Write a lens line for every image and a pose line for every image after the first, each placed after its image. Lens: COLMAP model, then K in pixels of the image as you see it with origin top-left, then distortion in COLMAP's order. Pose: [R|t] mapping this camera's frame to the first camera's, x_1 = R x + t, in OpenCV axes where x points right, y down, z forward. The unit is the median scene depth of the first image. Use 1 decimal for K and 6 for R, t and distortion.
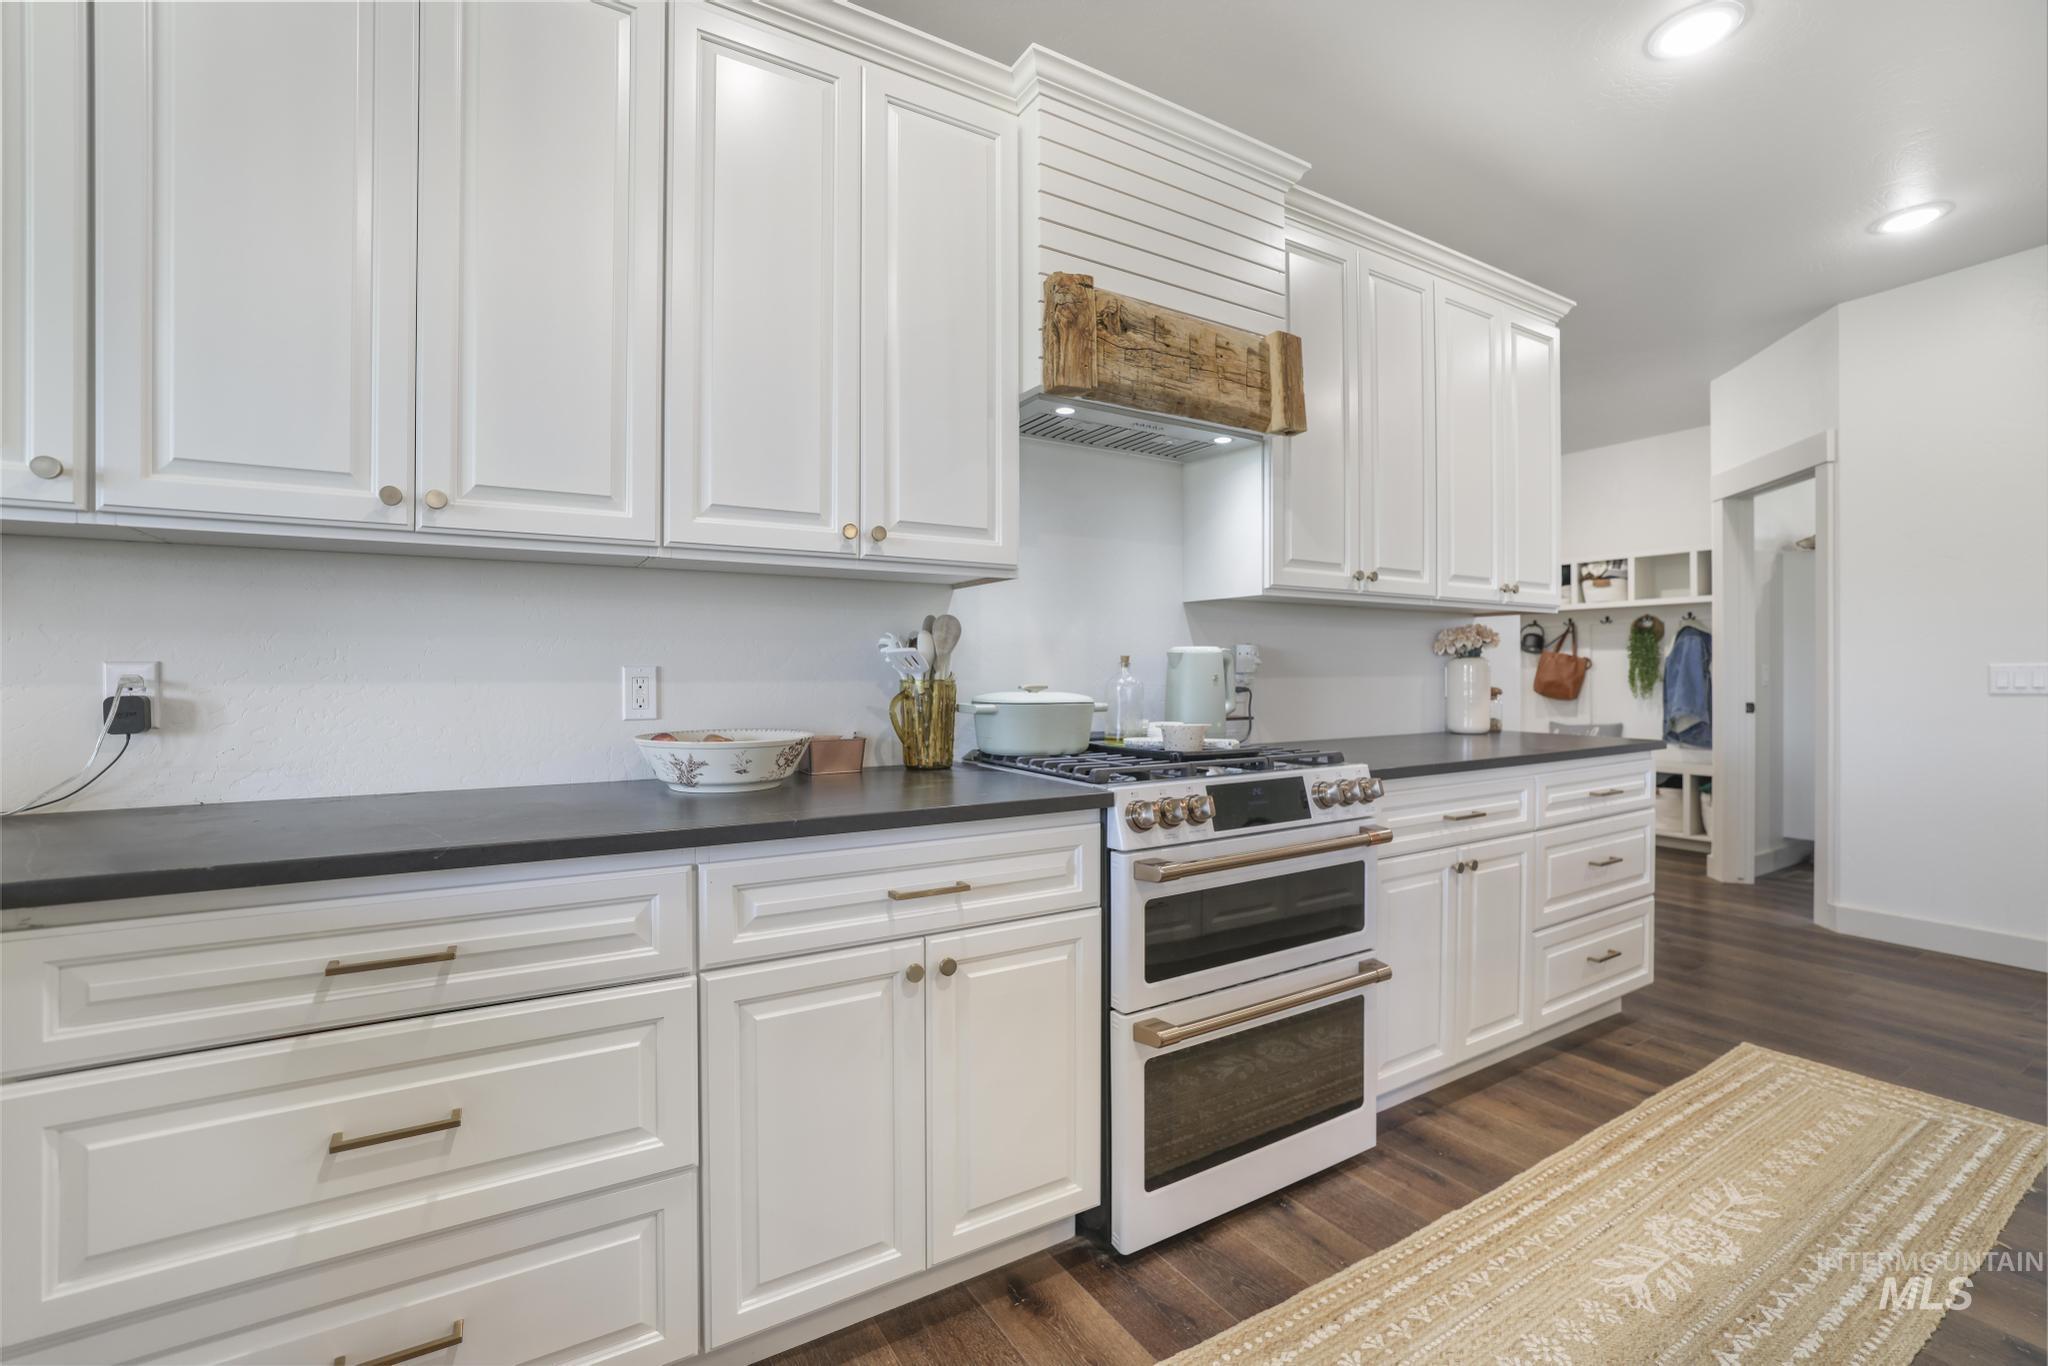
lens RADIAL K [[857.3, 0, 1011.6], [0, 857.3, 678.8], [0, 0, 1]] dist [-0.029451, 0.008056]
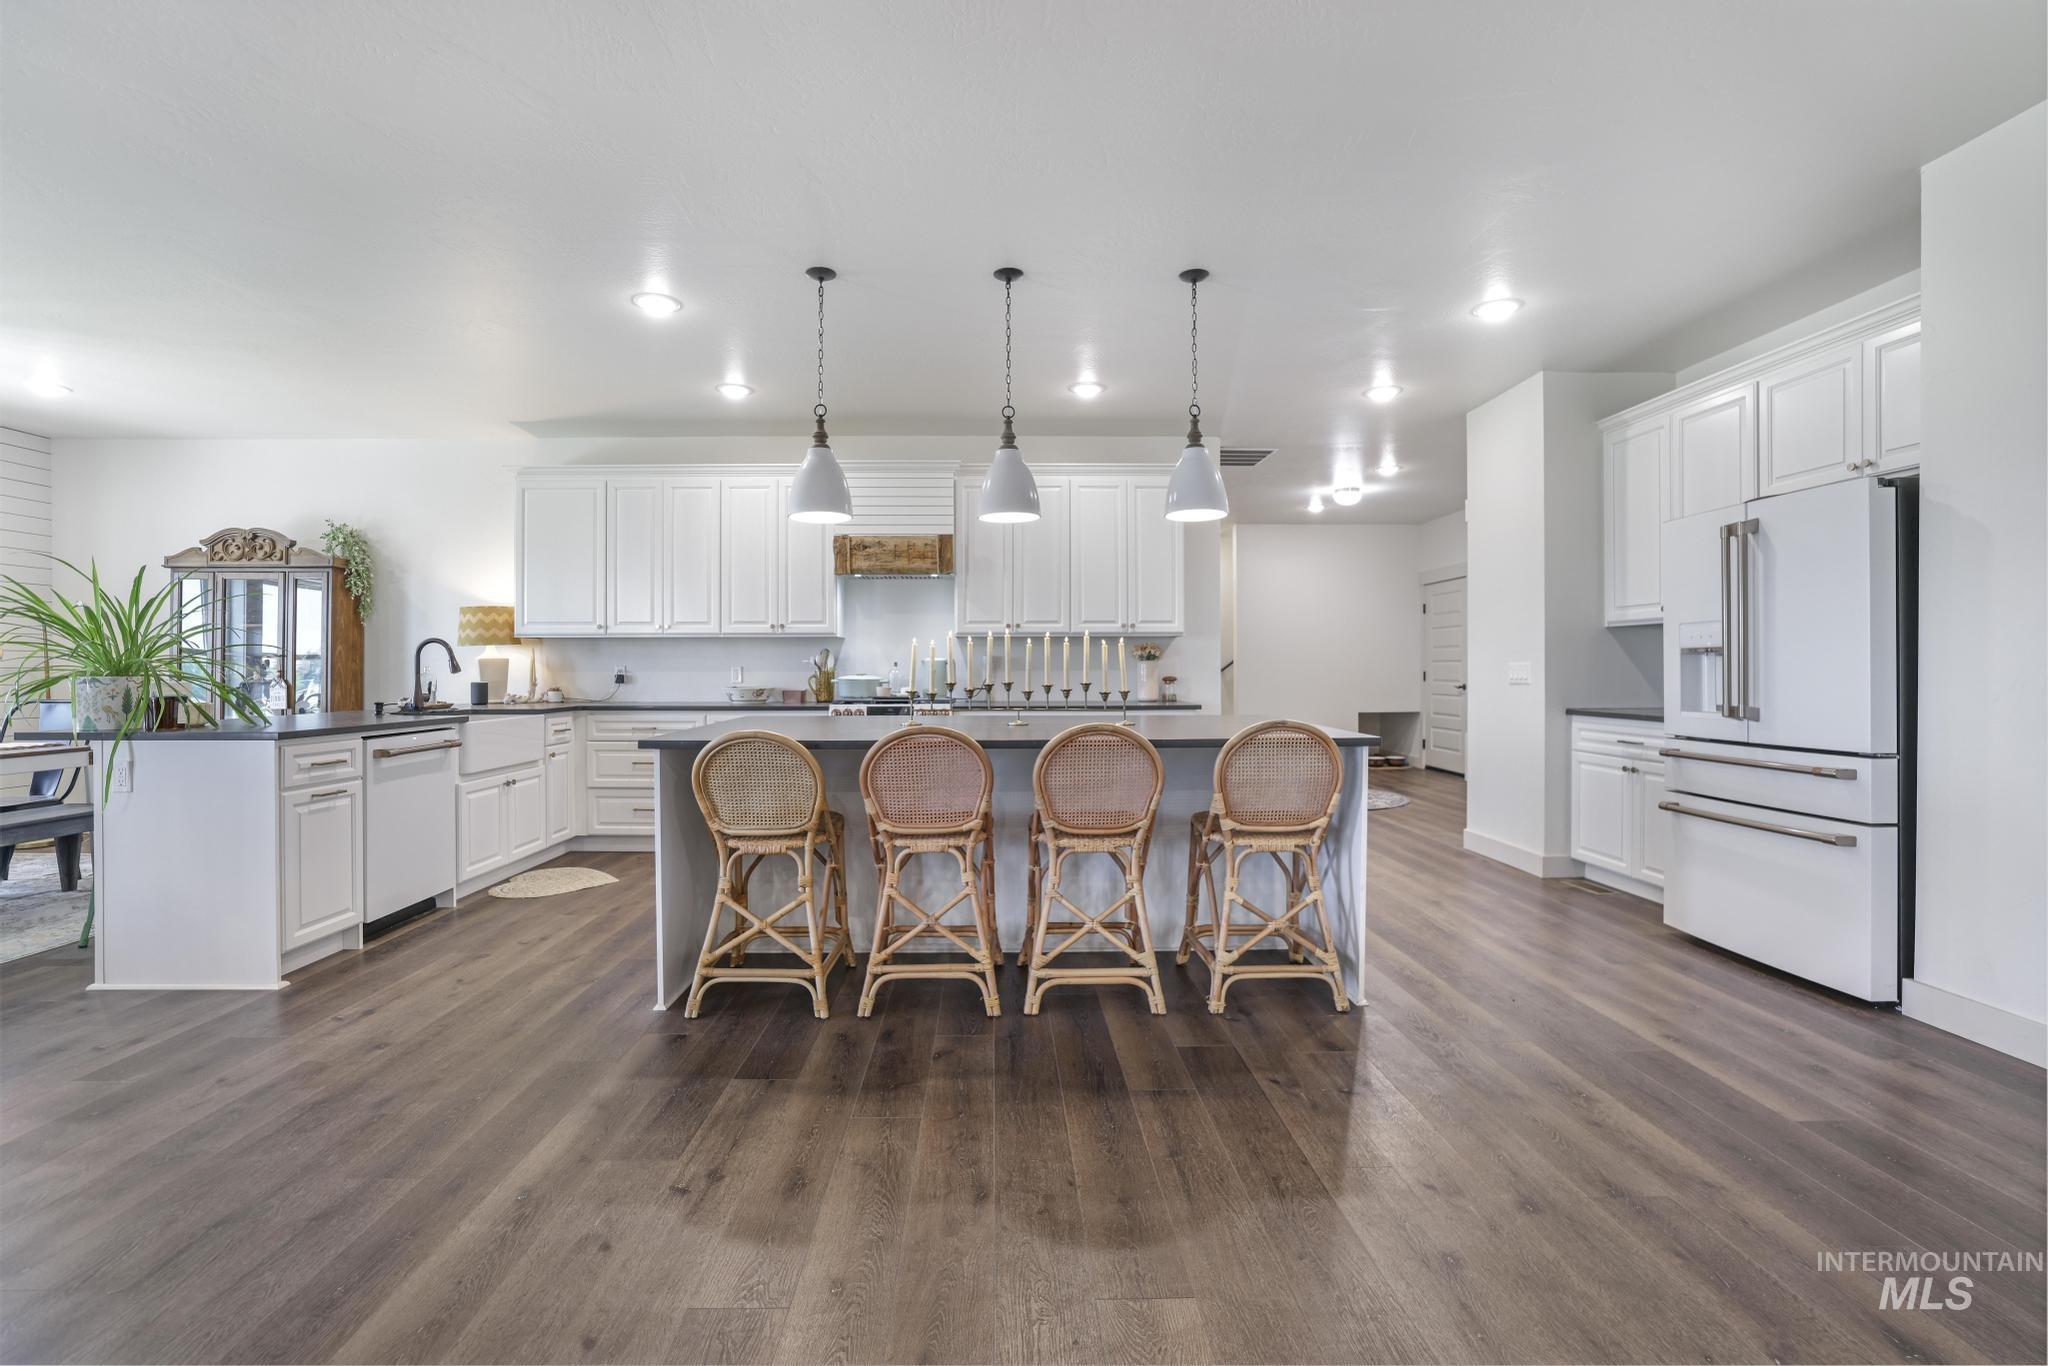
lens RADIAL K [[874.9, 0, 1011.9], [0, 874.9, 673.0], [0, 0, 1]] dist [-0.046101, 0.015721]
pose [[0.874772, 0.005924, -0.484499, 1.941935], [-0.003794, 0.999978, 0.005378, -0.011510], [0.484521, -0.002866, 0.874775, -1.289828]]
